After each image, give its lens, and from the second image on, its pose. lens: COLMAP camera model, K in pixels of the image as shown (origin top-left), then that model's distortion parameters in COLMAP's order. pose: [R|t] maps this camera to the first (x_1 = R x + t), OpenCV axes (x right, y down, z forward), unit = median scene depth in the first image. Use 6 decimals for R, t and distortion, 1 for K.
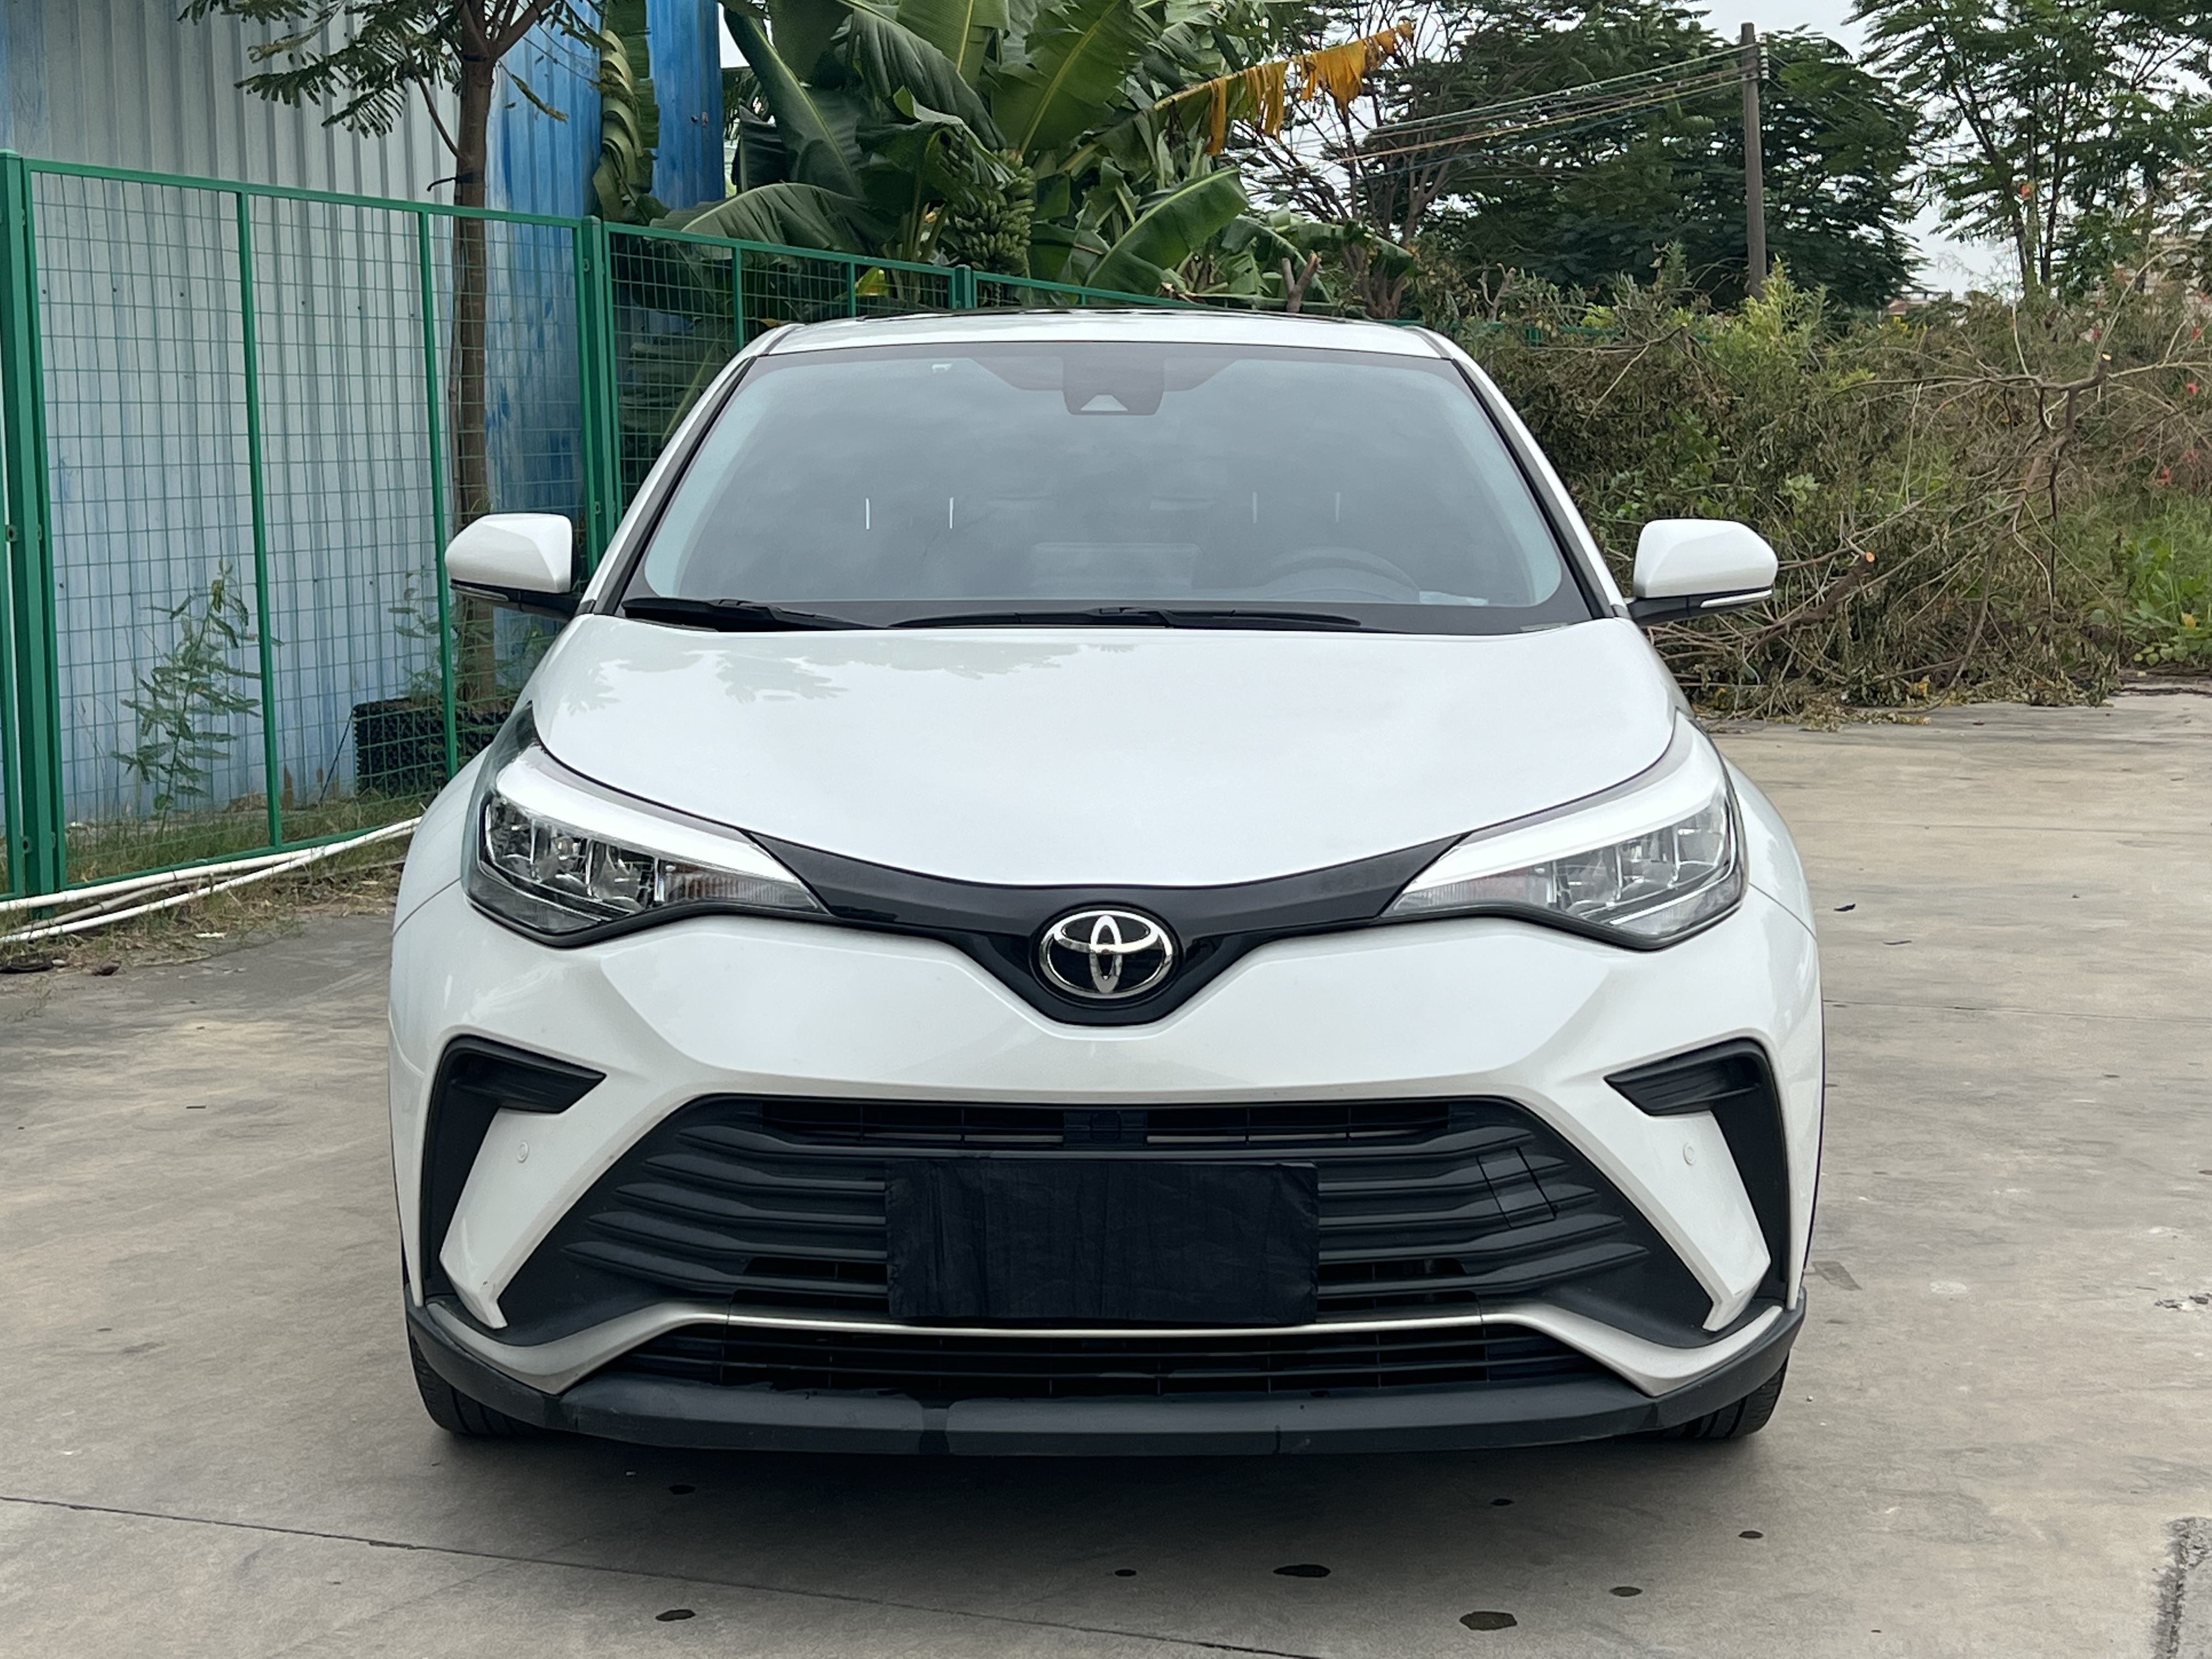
lens RADIAL K [[3499.1, 0, 1106.0], [0, 3499.1, 829.5], [0, 0, 1]] dist [0.034225, 0.057576]
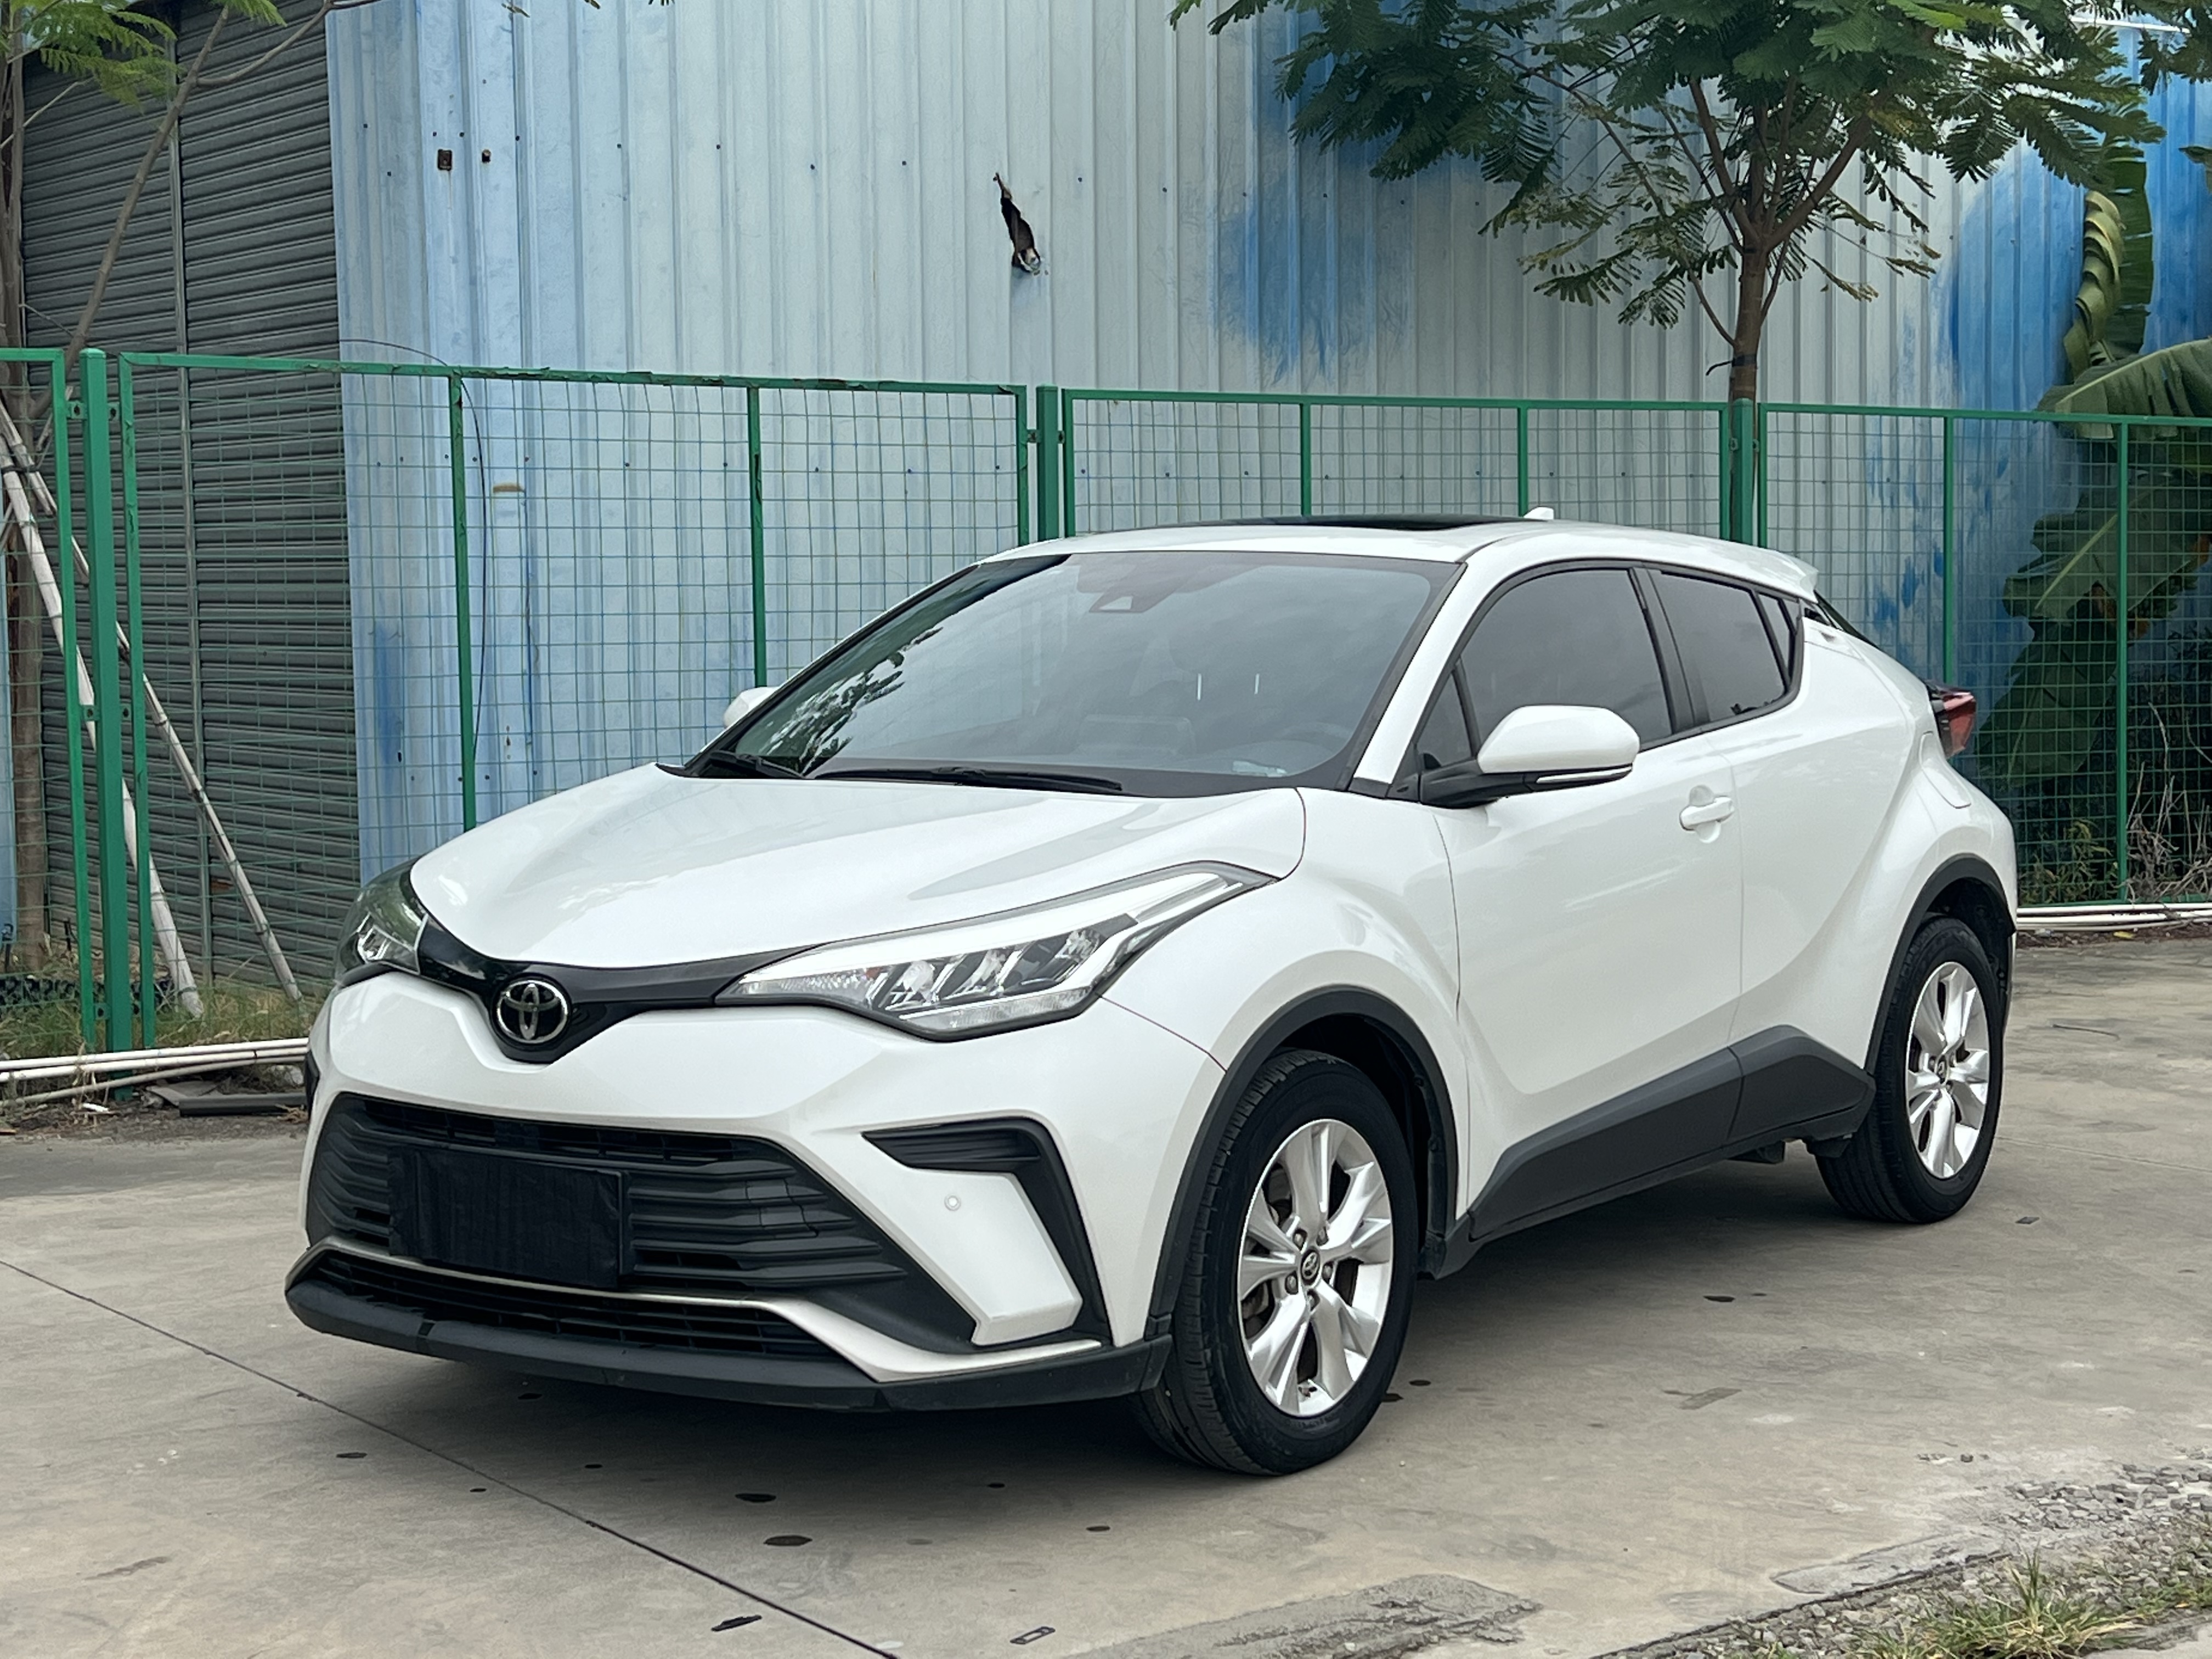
lens RADIAL K [[3567.5, 0, 1106.0], [0, 3567.5, 829.5], [0, 0, 1]] dist [0.143000, -0.061399]
pose [[0.822295, 0.037350, -0.567834, 0.971601], [-0.059875, 0.997984, -0.021062, -0.020130], [0.565902, 0.051318, 0.822874, -0.056374]]
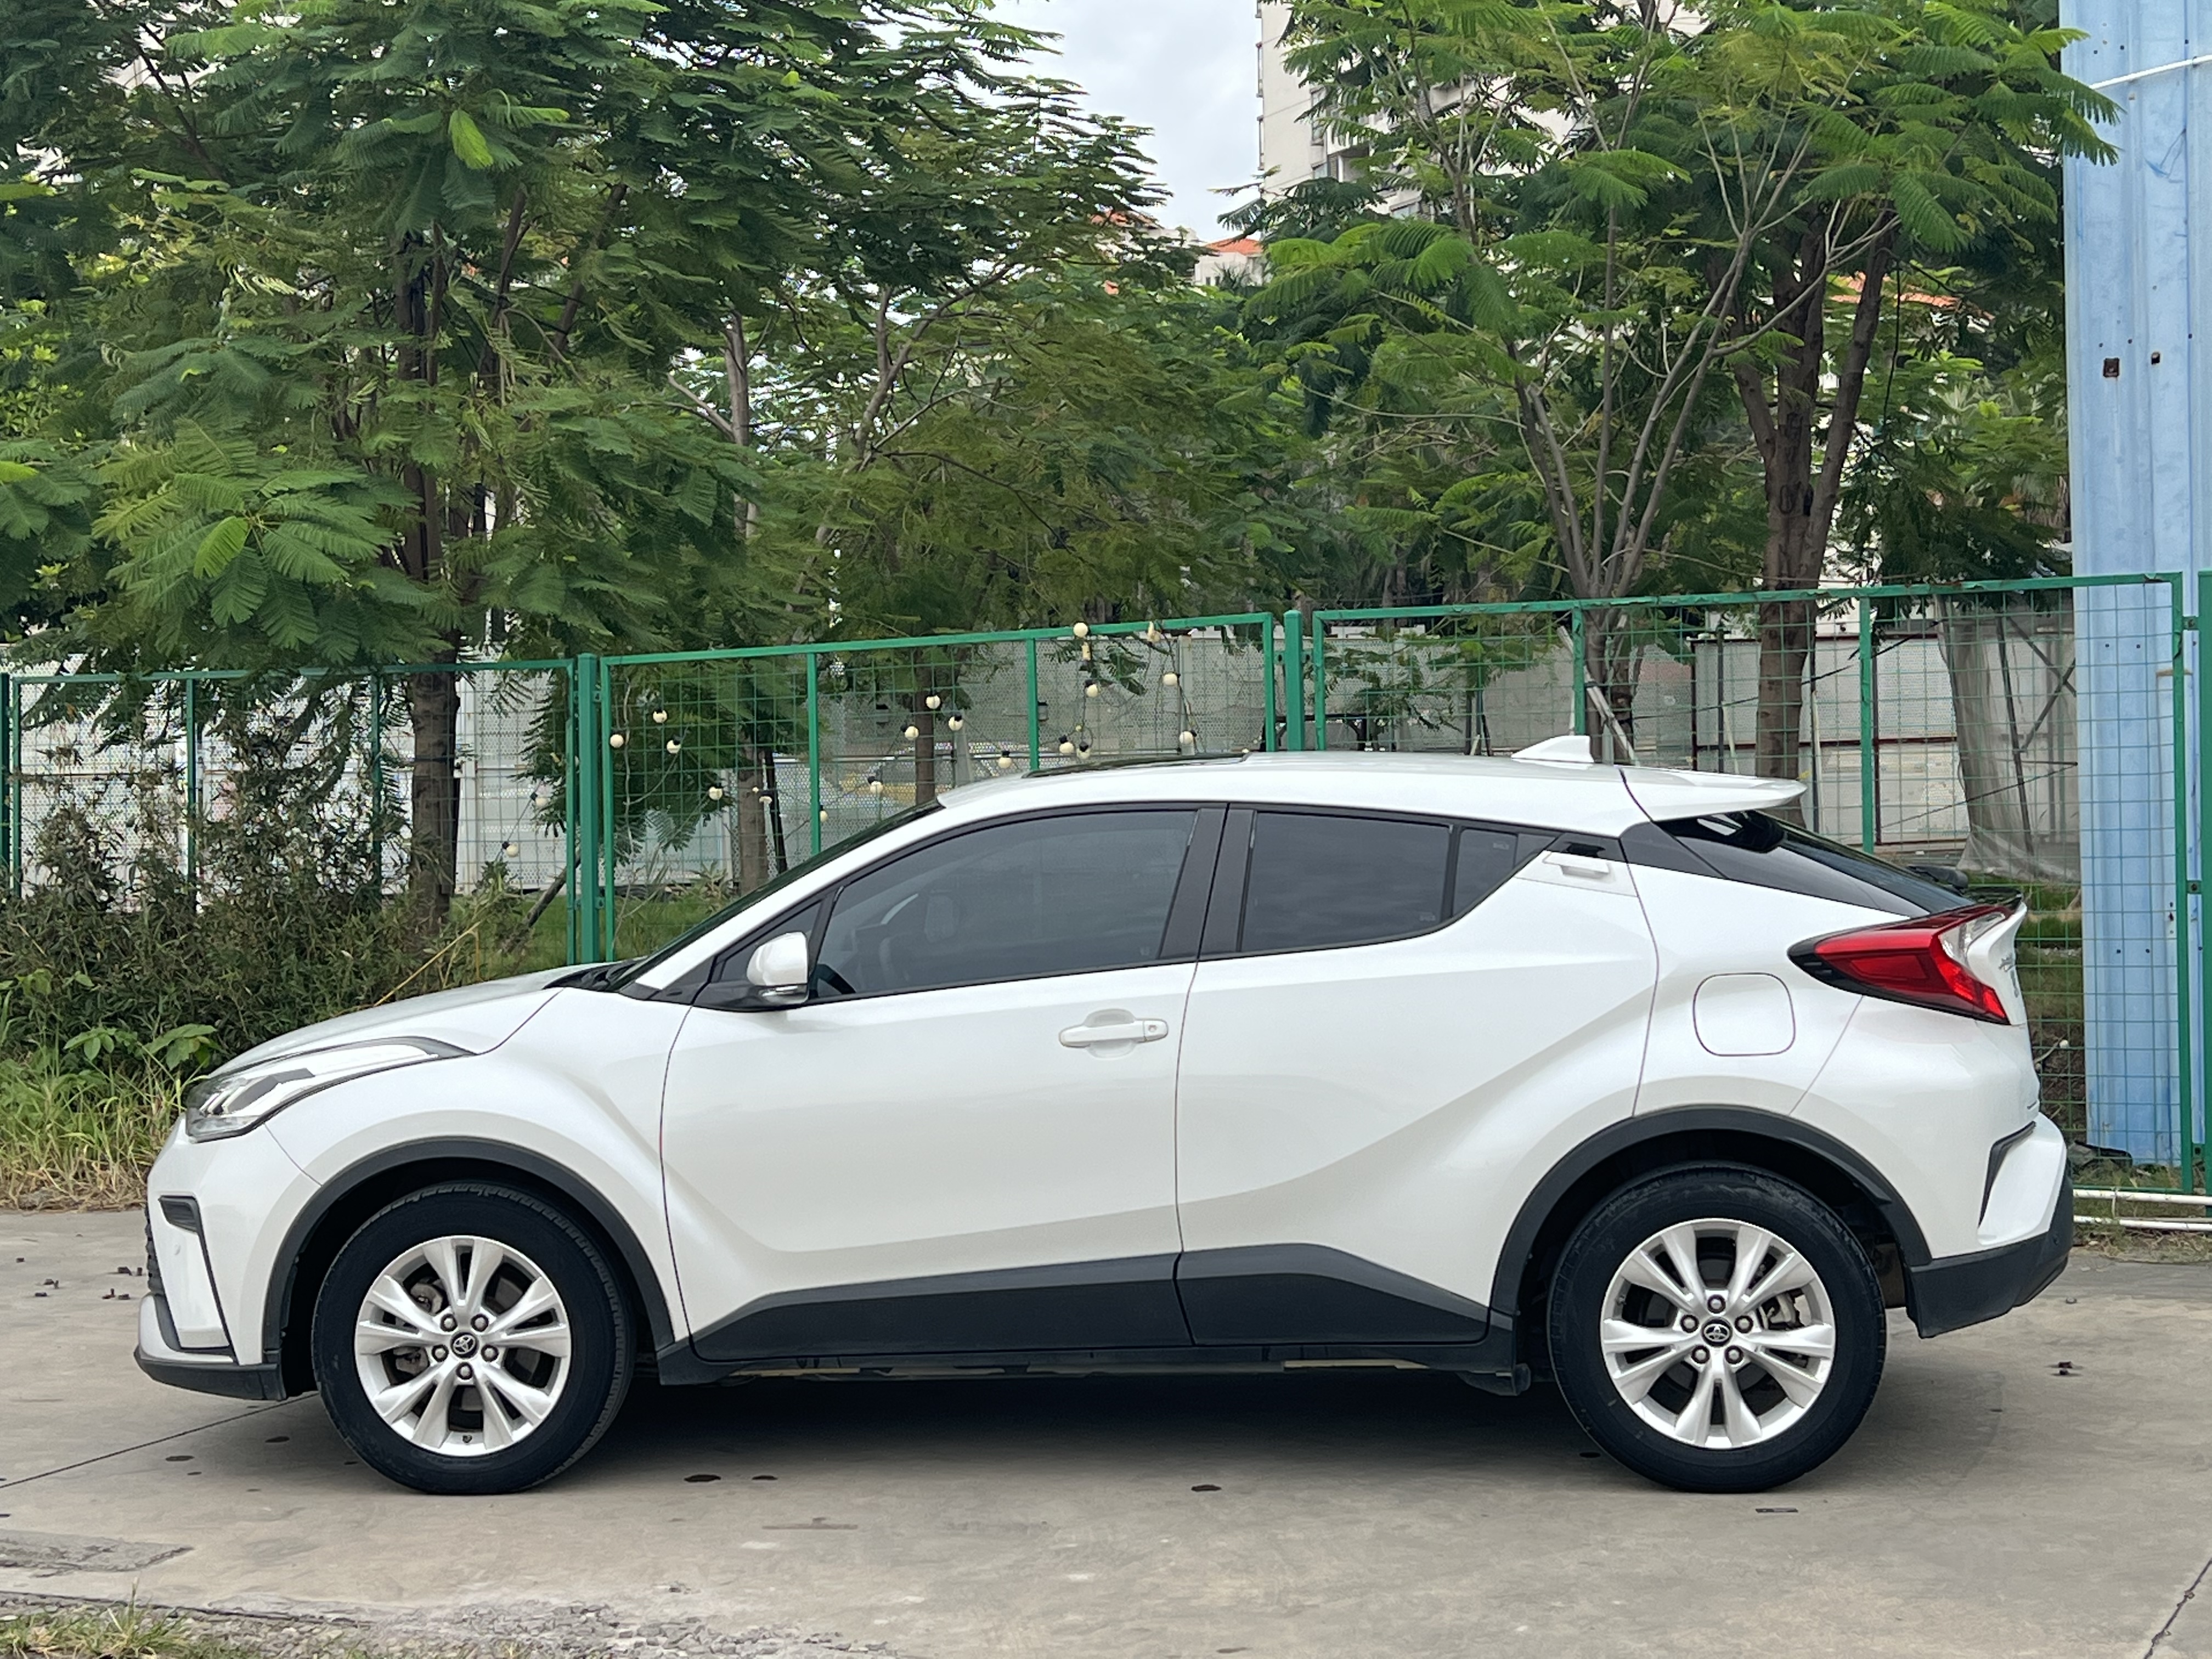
lens RADIAL K [[3448.6, 0, 1106.0], [0, 3448.6, 829.5], [0, 0, 1]] dist [-0.362682, 2.405682]
pose [[-0.064913, 0.028557, -0.997482, 2.023252], [-0.089614, 0.995385, 0.034329, -0.249379], [0.993859, 0.091617, -0.062054, 1.612107]]
